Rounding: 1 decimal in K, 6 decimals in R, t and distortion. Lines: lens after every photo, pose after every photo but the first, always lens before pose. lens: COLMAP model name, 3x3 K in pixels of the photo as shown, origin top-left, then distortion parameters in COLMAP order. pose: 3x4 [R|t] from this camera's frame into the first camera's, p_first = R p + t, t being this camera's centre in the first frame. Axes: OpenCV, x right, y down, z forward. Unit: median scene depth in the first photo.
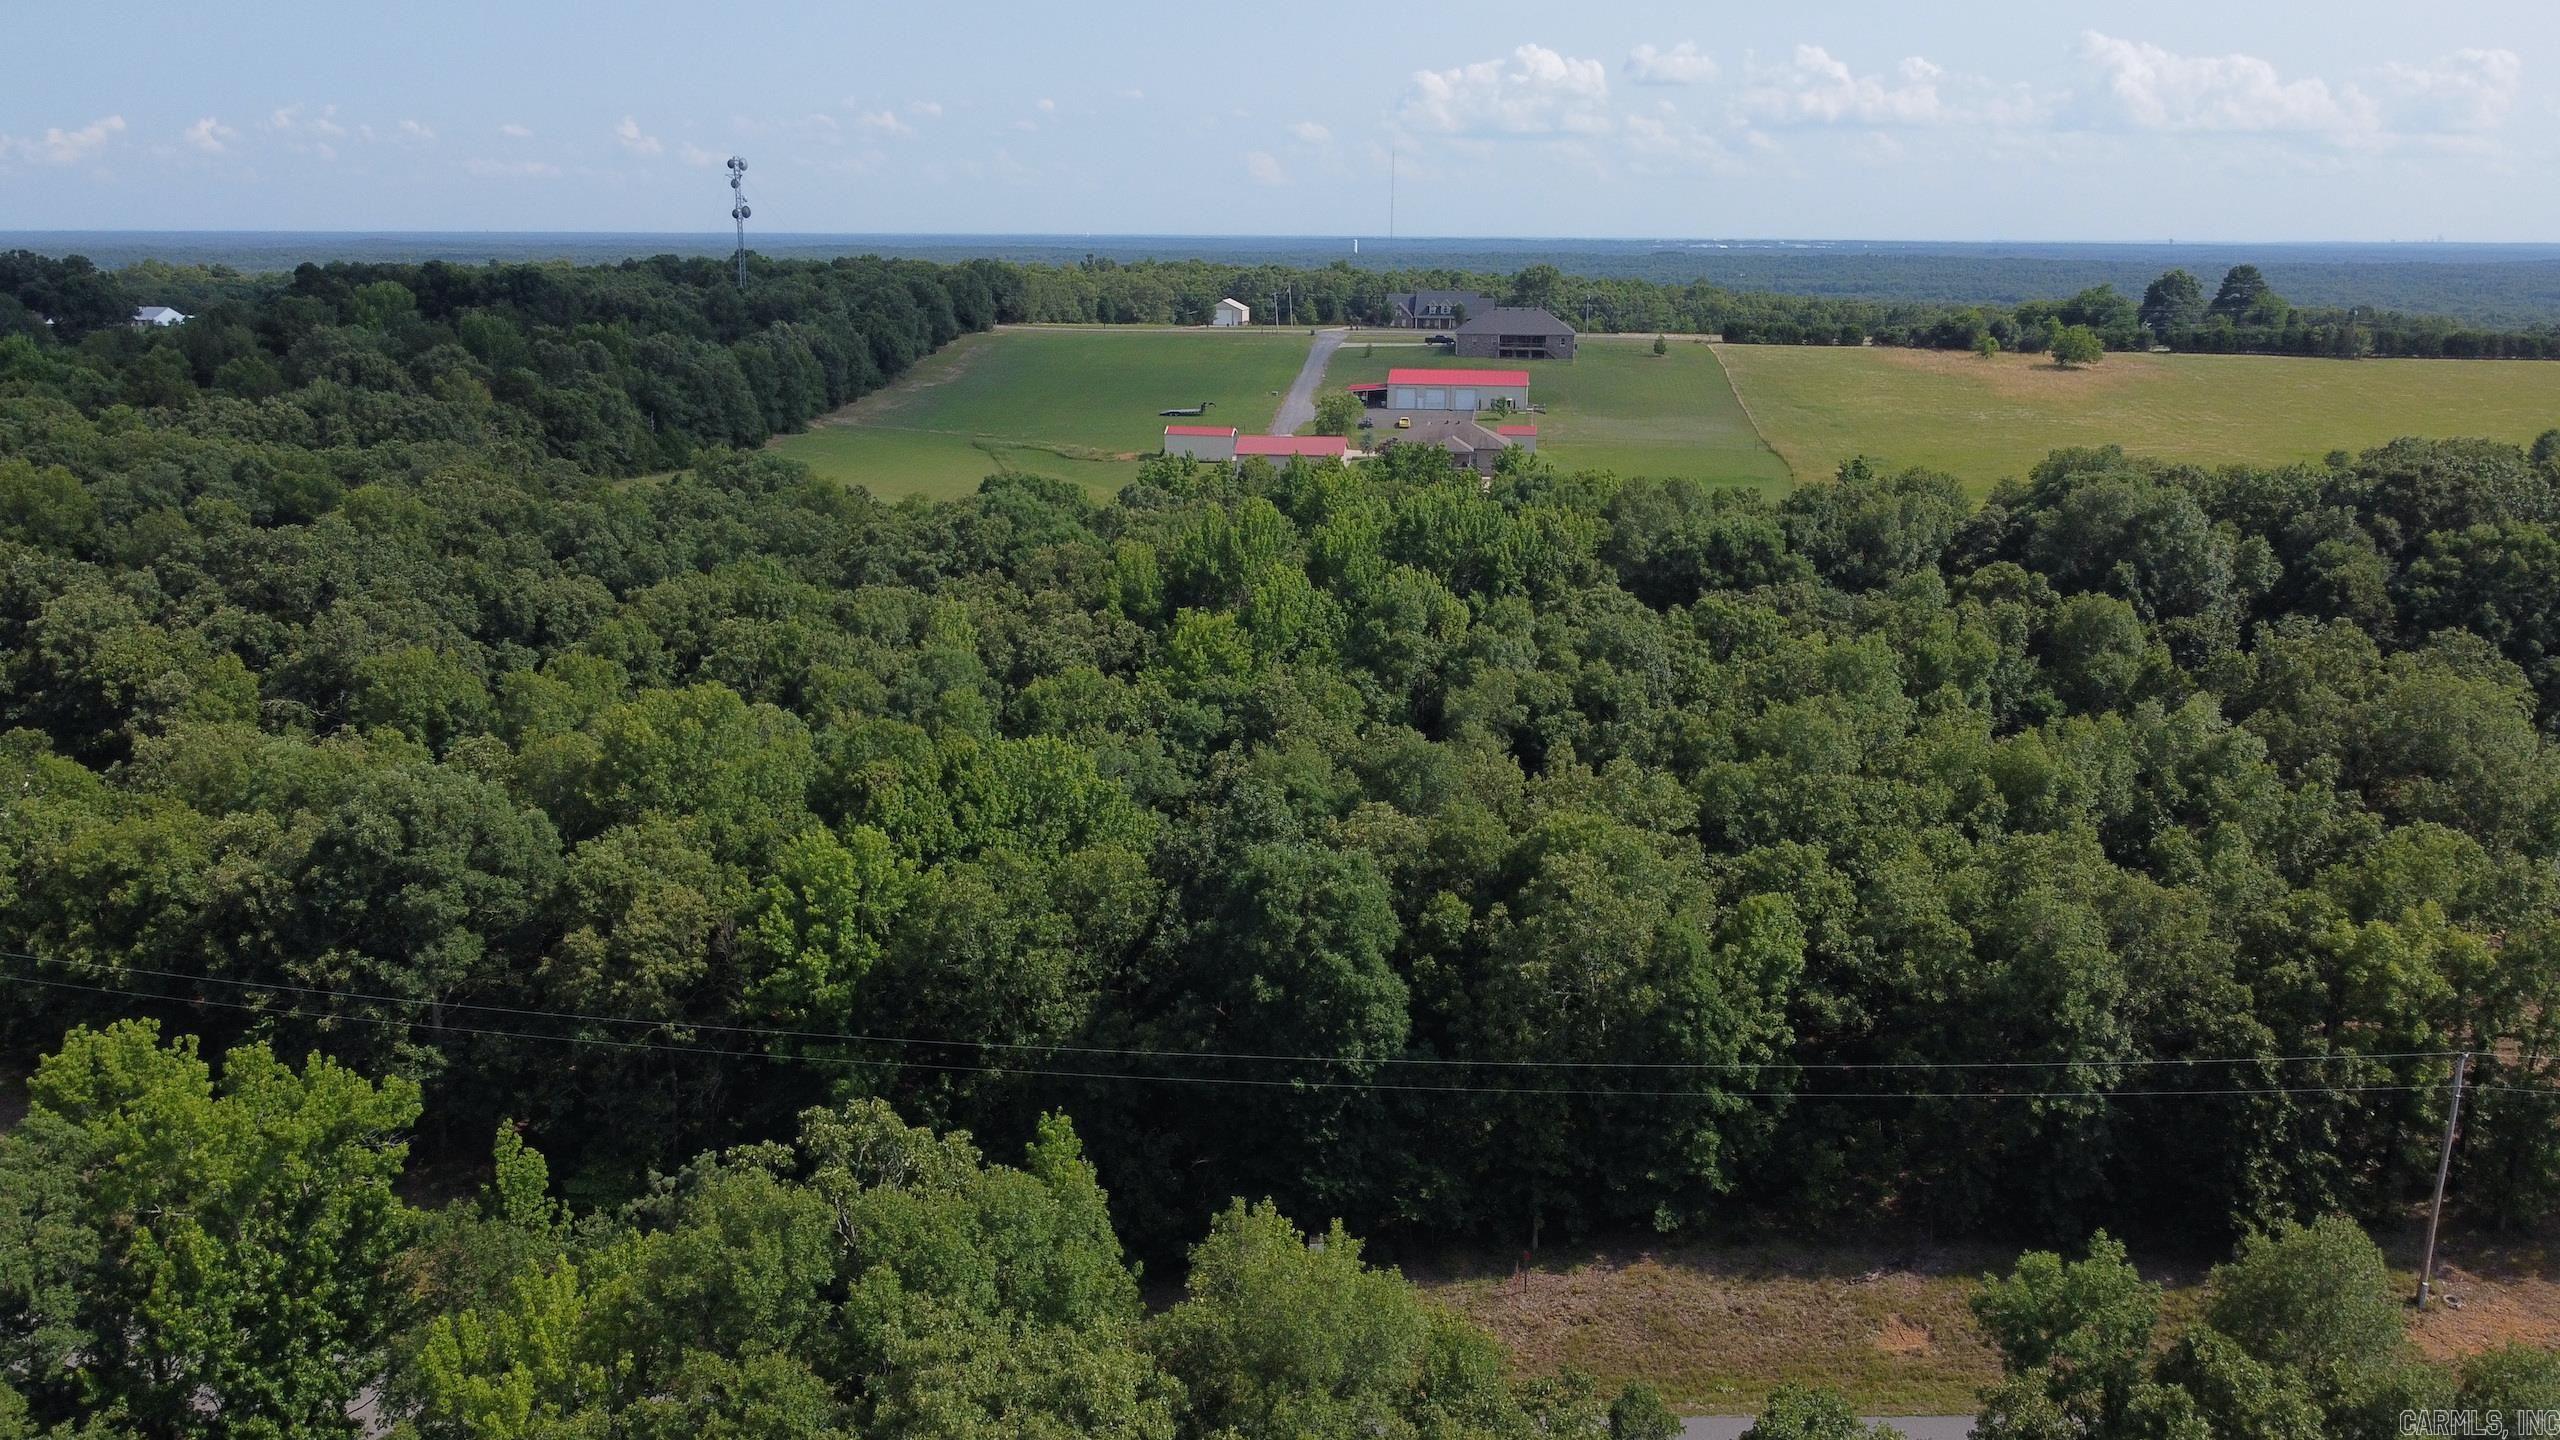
lens RADIAL K [[1961.1, 0, 1279.9], [0, 1961.1, 715.0], [0, 0, 1]] dist [-0.005478, -0.001109]
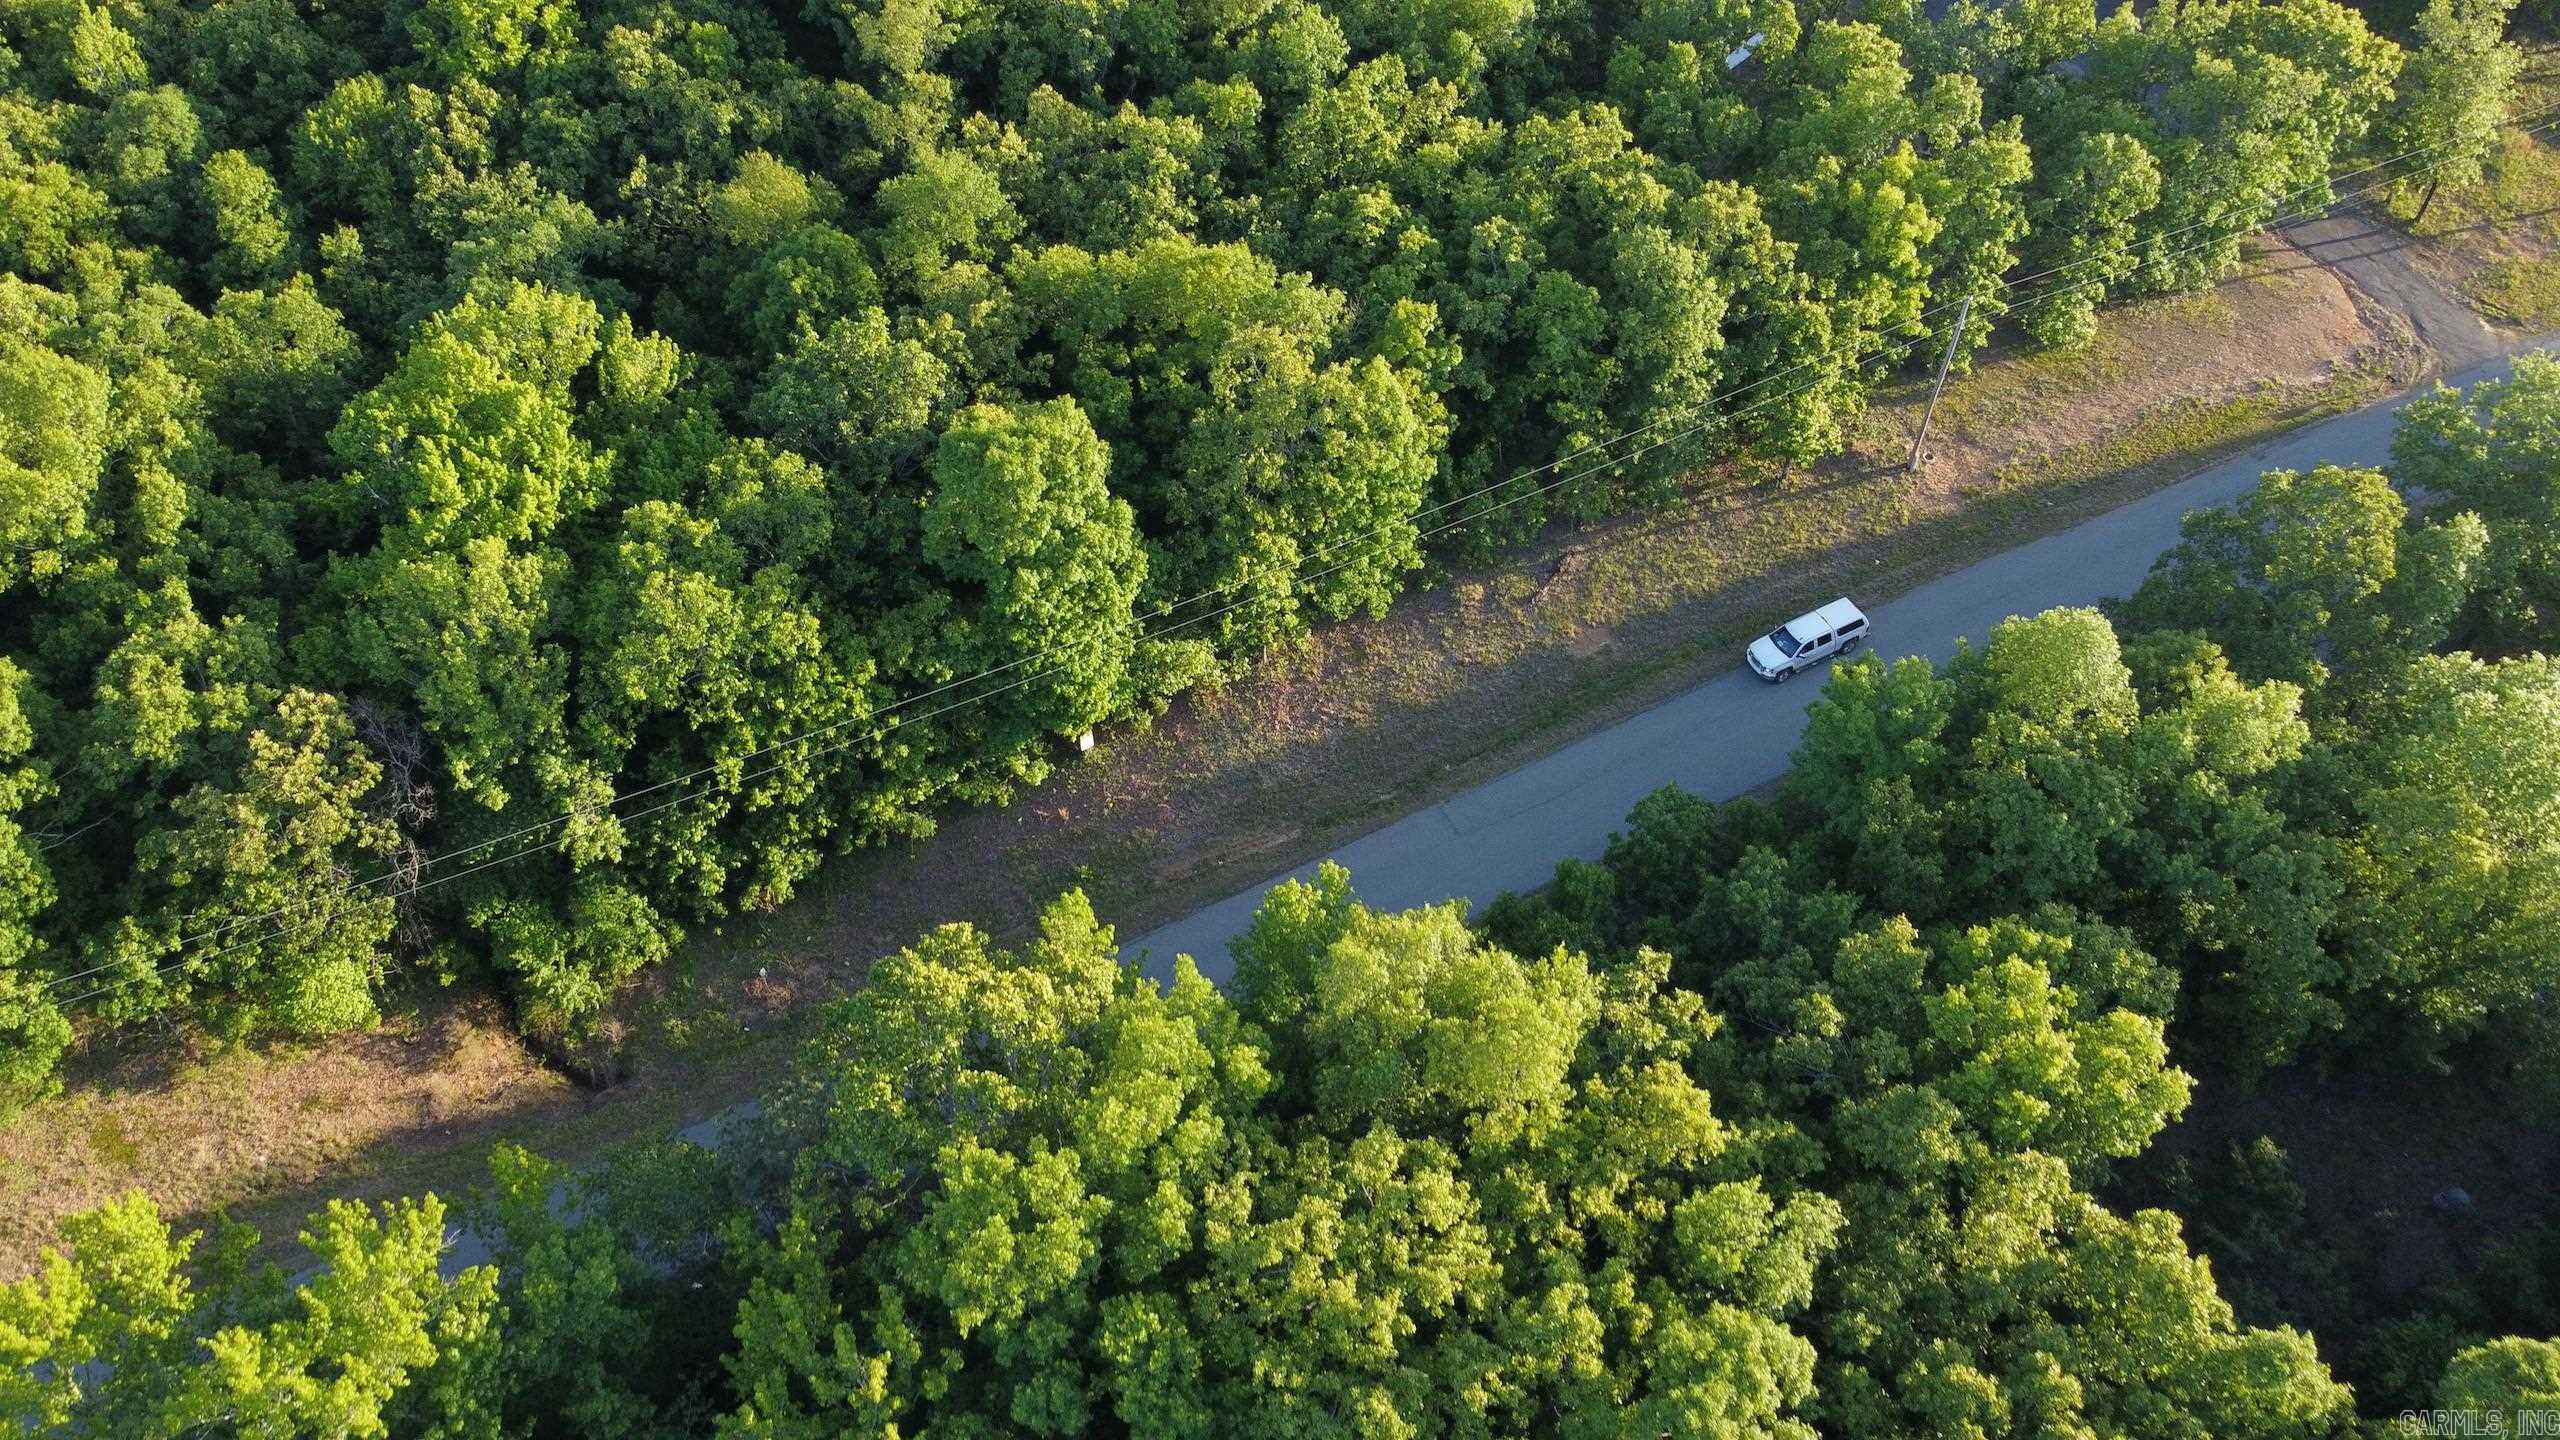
lens RADIAL K [[1961.1, 0, 1274.4], [0, 1961.1, 714.9], [0, 0, 1]] dist [-0.005478, -0.001109]
pose [[0.831438, -0.413253, 0.371392, -0.243652], [0.132235, 0.796403, 0.590132, -0.299333], [-0.539652, -0.441548, 0.716807, 0.173934]]
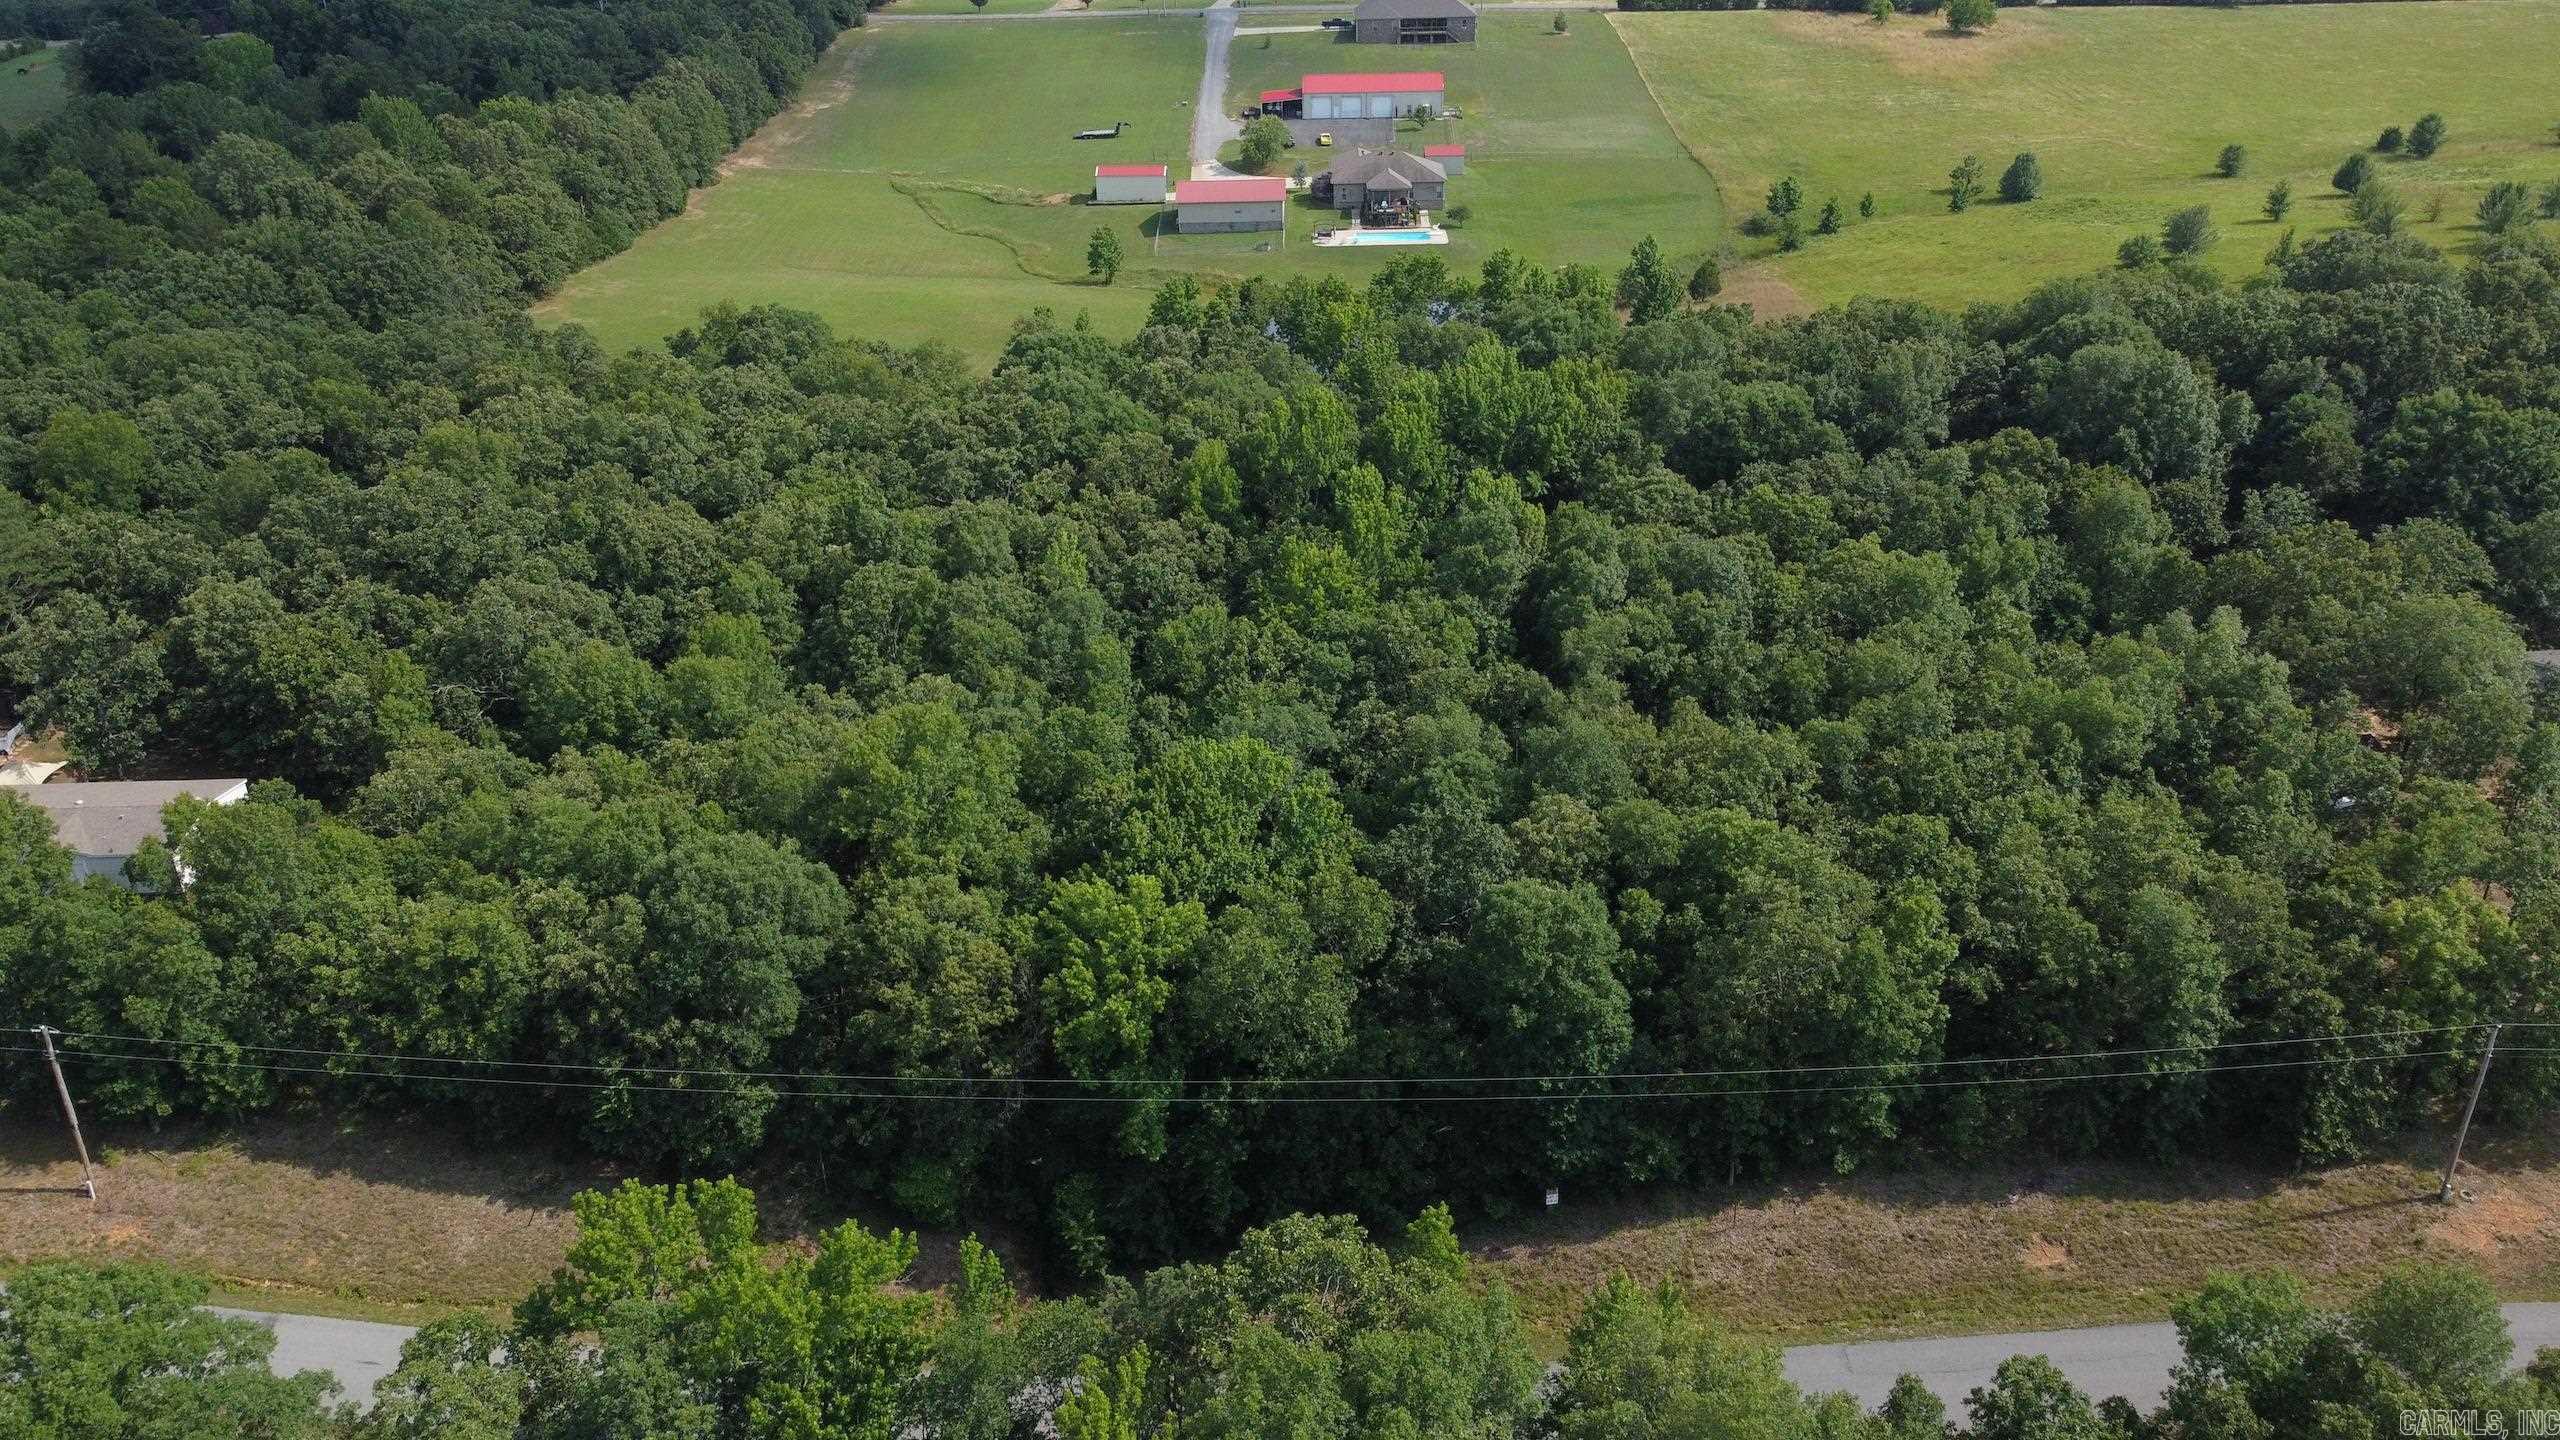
lens RADIAL K [[1961.1, 0, 1280.8], [0, 1961.1, 717.5], [0, 0, 1]] dist [-0.005478, -0.001109]
pose [[0.994573, -0.070599, 0.076426, -0.189662], [0.053396, 0.976788, 0.207445, -0.239219], [-0.089297, -0.202239, 0.975257, -0.087969]]
